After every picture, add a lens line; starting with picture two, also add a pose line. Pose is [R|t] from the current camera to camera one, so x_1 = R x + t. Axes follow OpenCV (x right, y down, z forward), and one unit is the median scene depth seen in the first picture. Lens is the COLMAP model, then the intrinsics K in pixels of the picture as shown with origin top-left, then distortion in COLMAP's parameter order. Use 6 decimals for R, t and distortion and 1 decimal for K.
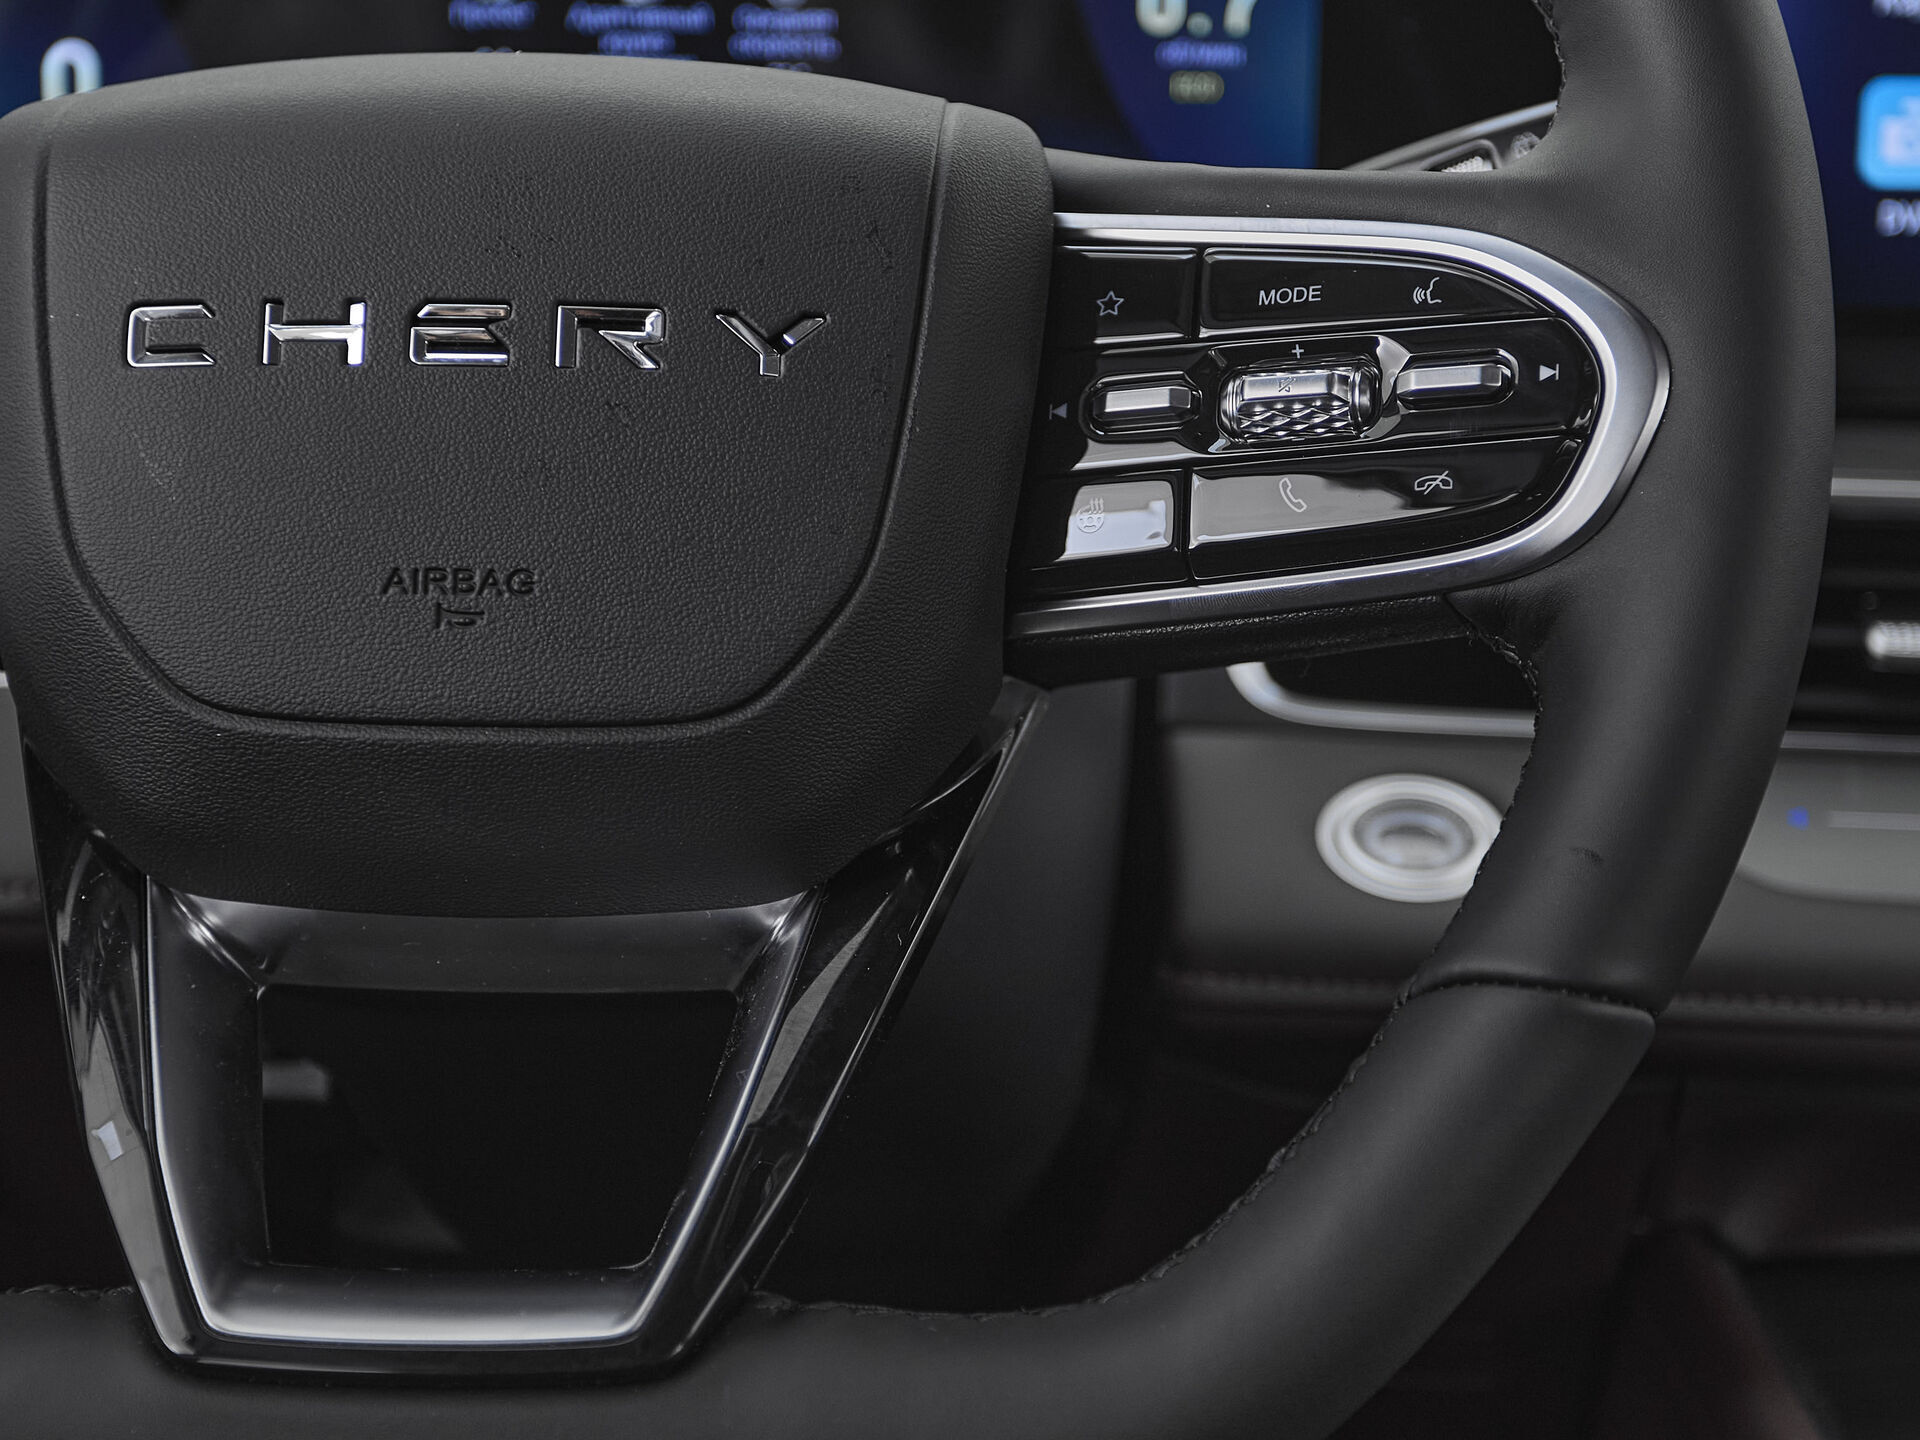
lens RADIAL K [[2267.7, 0, 960.0], [0, 2267.7, 720.0], [0, 0, 1]] dist [0.005489, -0.002878]
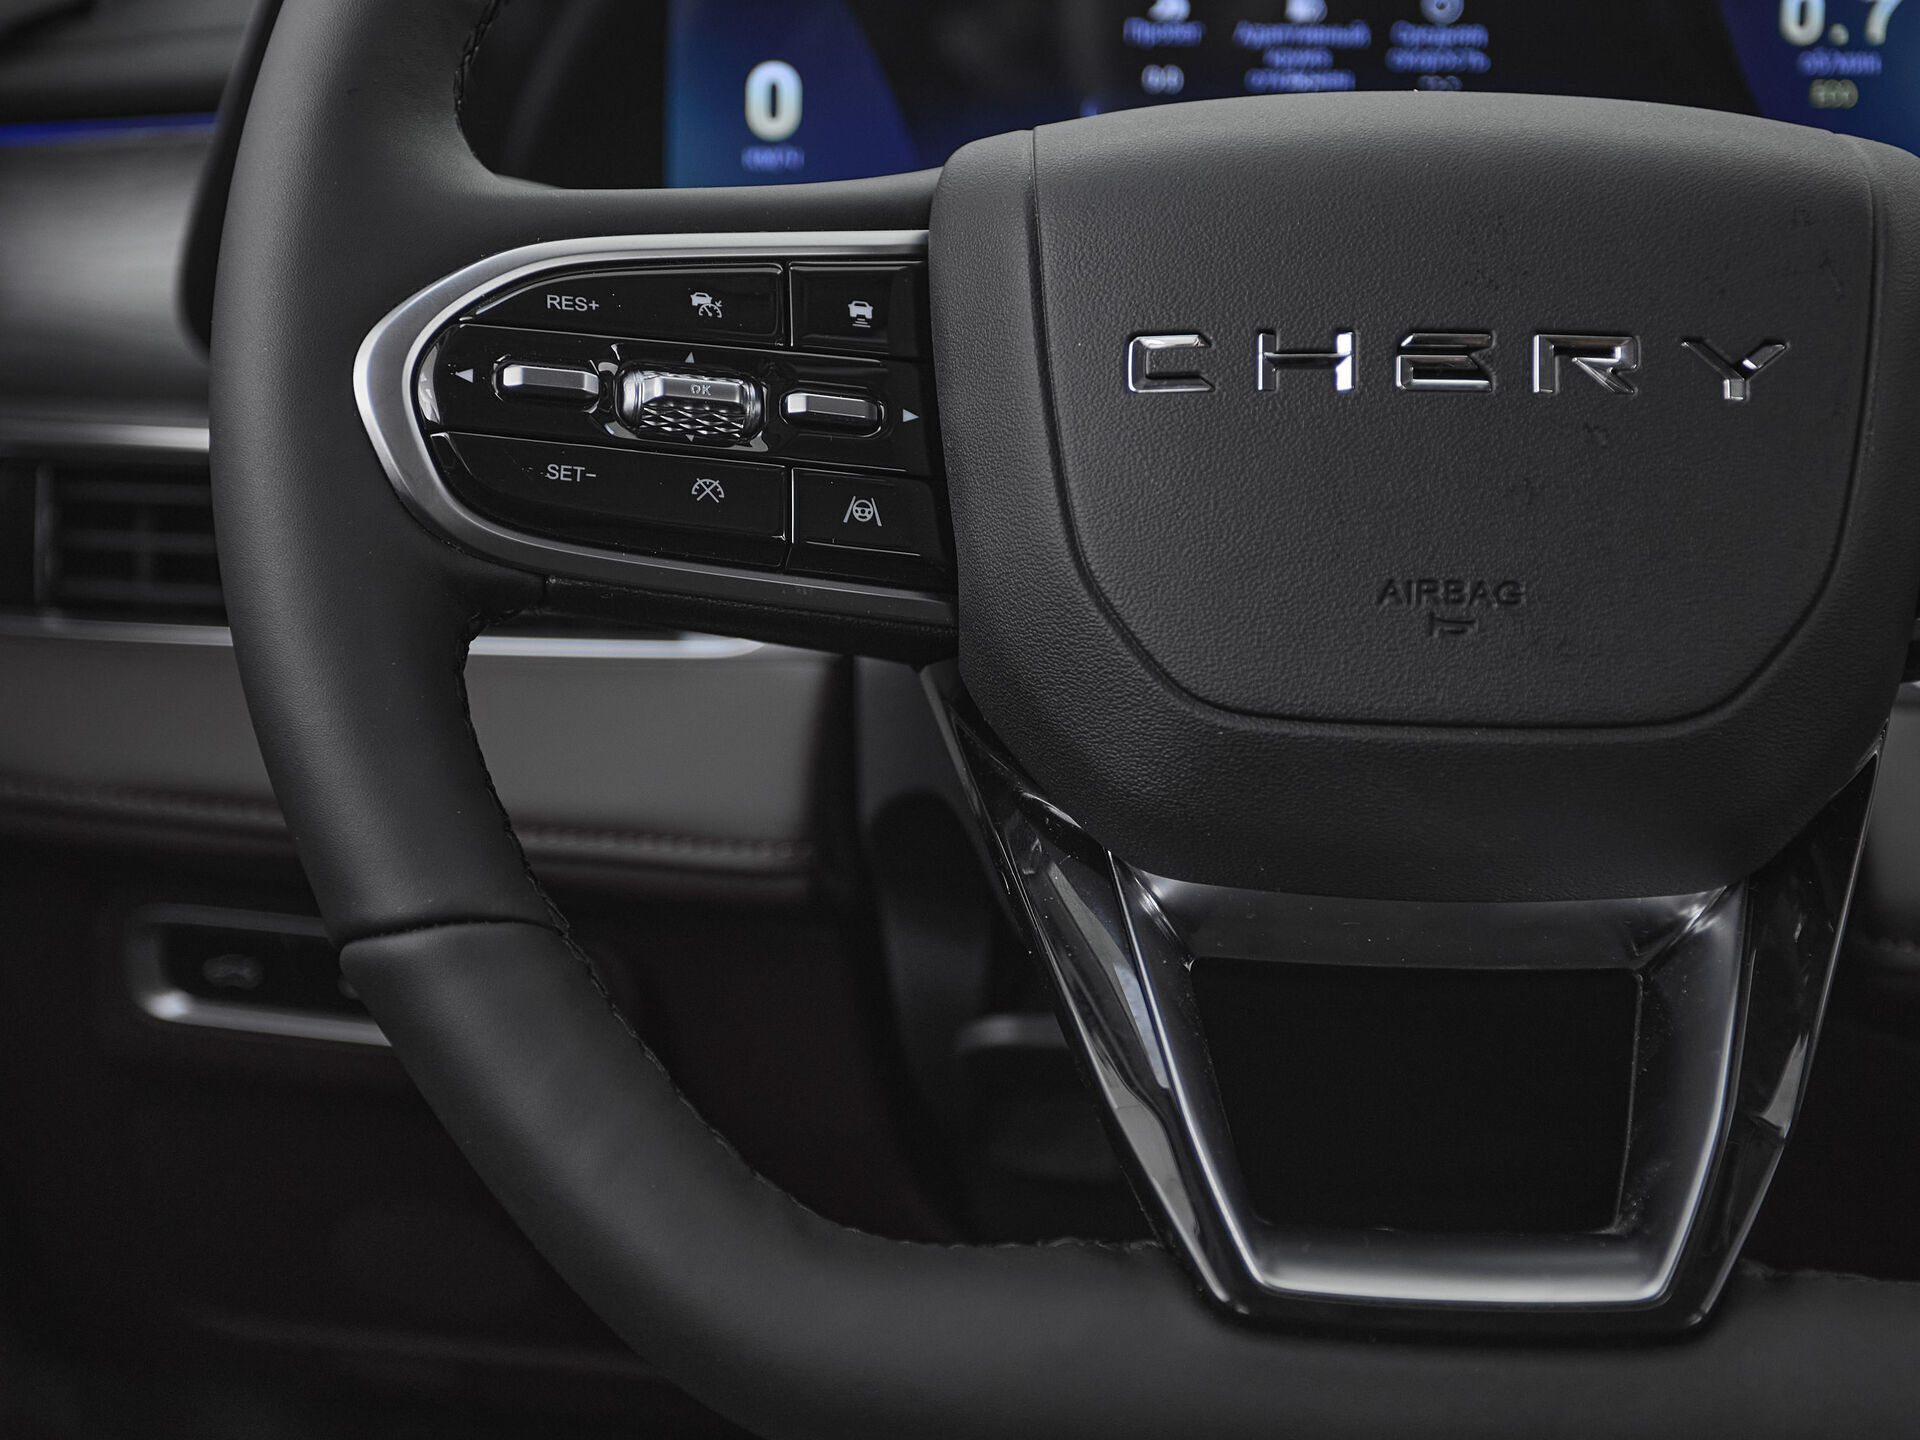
lens RADIAL K [[2143.3, 0, 960.6], [0, 2143.3, 665.7], [0, 0, 1]] dist [-0.008807, 0.020386]
pose [[0.998214, 0.004788, -0.059549, -0.389027], [-0.004303, 0.999956, 0.008279, -0.033564], [0.059586, -0.008008, 0.998191, -0.027646]]
